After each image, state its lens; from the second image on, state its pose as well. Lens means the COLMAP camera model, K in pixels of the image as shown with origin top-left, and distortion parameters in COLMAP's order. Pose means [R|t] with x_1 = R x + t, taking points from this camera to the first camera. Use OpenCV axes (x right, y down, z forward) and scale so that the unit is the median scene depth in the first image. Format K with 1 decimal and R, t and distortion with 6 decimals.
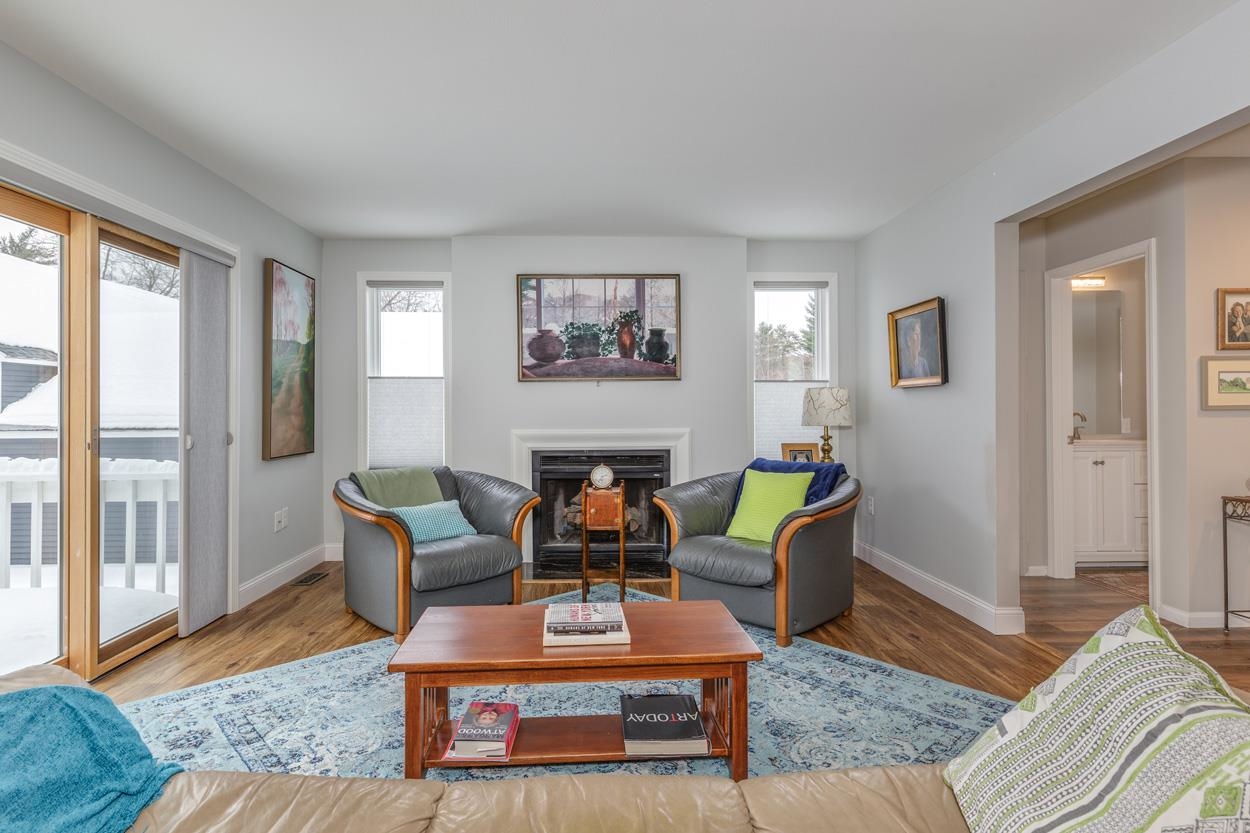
lens RADIAL K [[589.2, 0, 608.4], [0, 589.2, 413.3], [0, 0, 1]] dist [-0.000095, -0.000118]
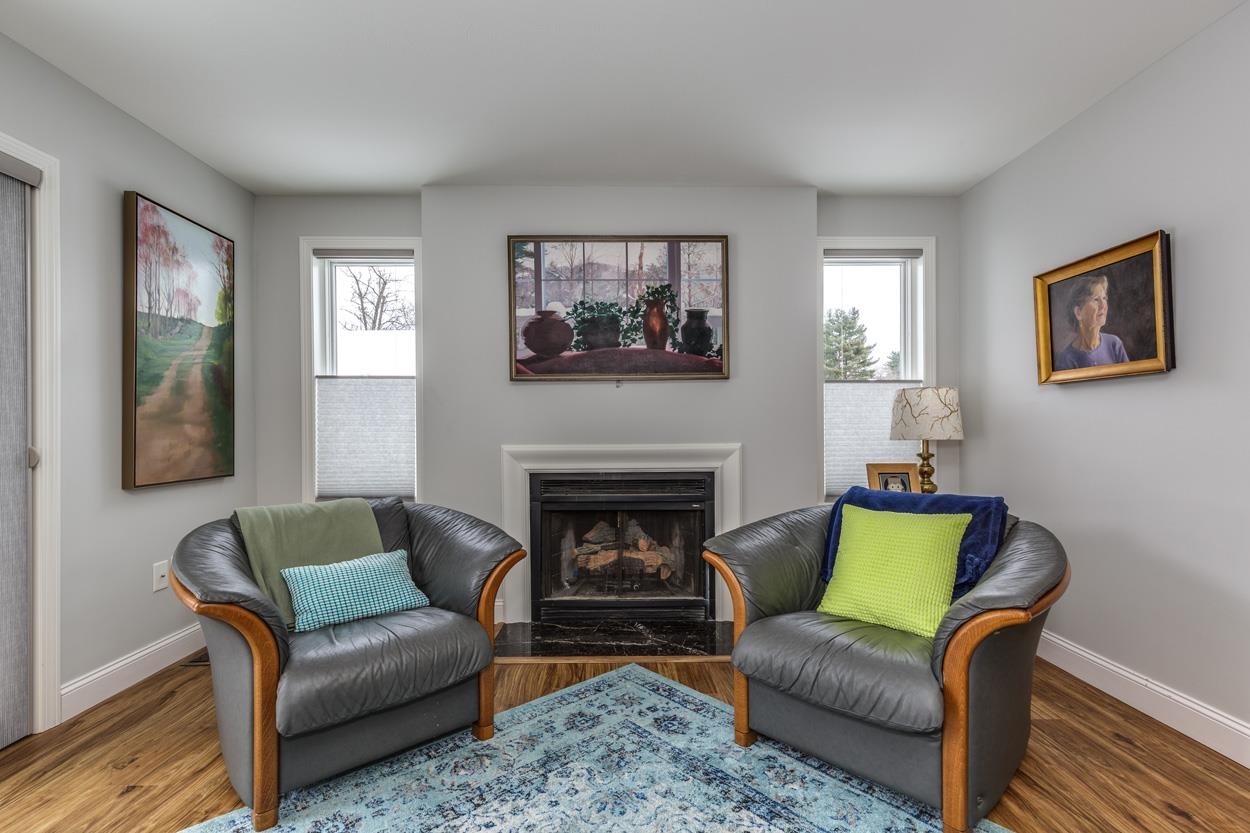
lens RADIAL K [[571.8, 0, 619.8], [0, 571.8, 419.1], [0, 0, 1]] dist [0.002125, 0.000013]
pose [[0.999806, -0.001365, -0.019633, -0.000635], [0.000930, 0.999754, -0.022180, 0.010926], [0.019659, 0.022157, 0.999561, 0.281826]]
